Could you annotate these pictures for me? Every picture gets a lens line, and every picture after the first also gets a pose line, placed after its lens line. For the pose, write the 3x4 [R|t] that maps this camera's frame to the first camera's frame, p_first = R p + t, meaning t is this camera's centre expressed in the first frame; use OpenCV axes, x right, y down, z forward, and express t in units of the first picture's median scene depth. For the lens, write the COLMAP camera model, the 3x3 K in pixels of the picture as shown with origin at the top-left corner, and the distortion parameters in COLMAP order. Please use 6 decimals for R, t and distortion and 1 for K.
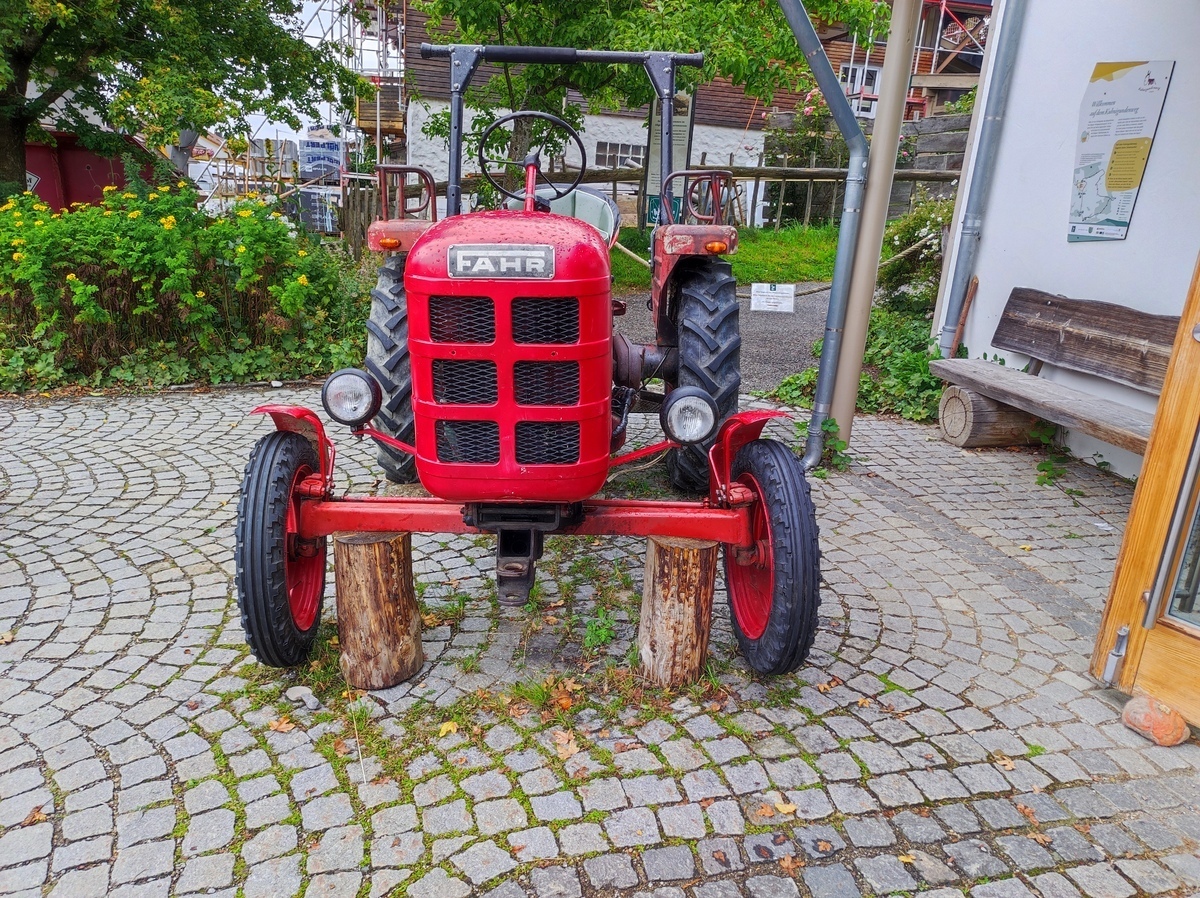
lens RADIAL K [[876.1, 0, 607.1], [0, 876.1, 451.7], [0, 0, 1]] dist [0.033362, -0.023039]
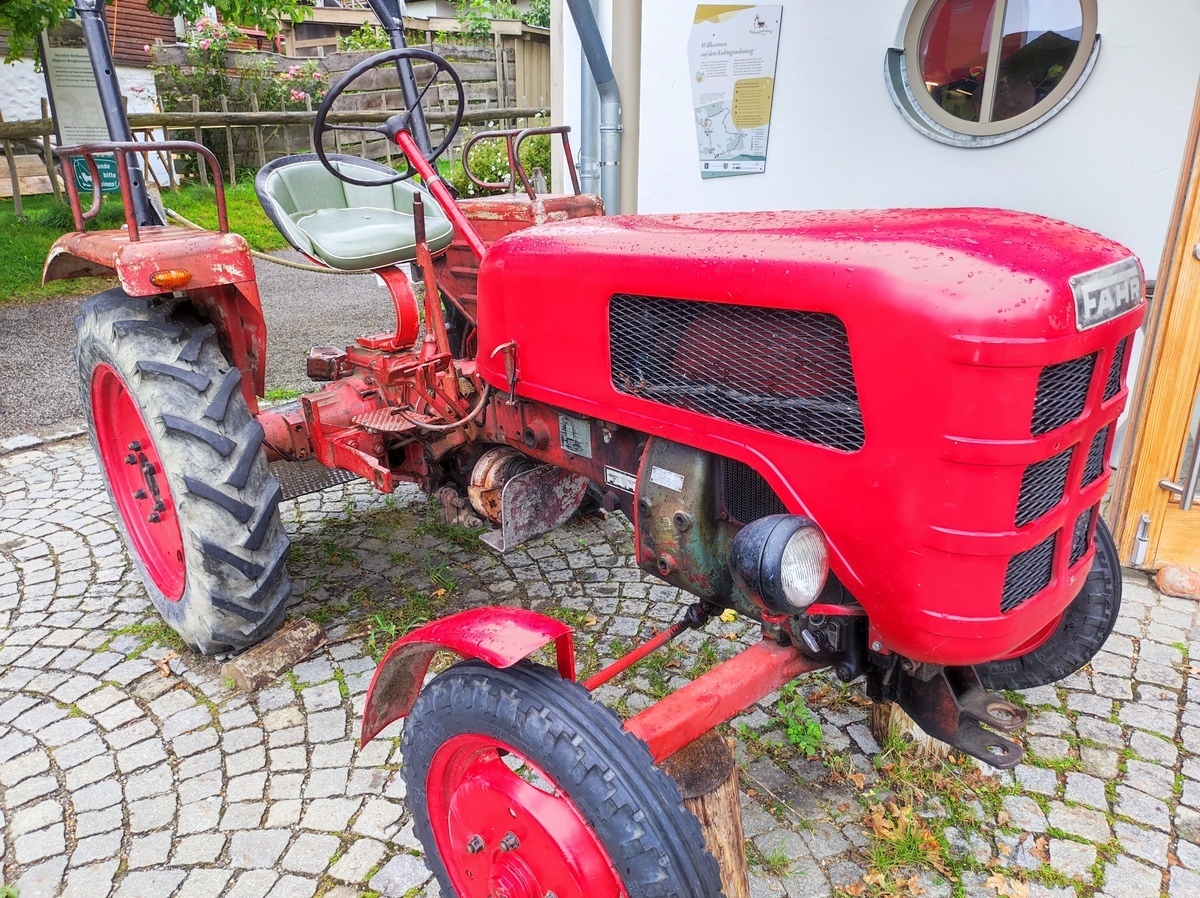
lens RADIAL K [[876.1, 0, 599.7], [0, 876.1, 447.4], [0, 0, 1]] dist [0.033362, -0.023039]
pose [[0.745510, -0.270133, 0.609298, -0.318185], [0.234009, 0.962071, 0.140213, -0.109371], [-0.624064, 0.038051, 0.780447, 0.279359]]
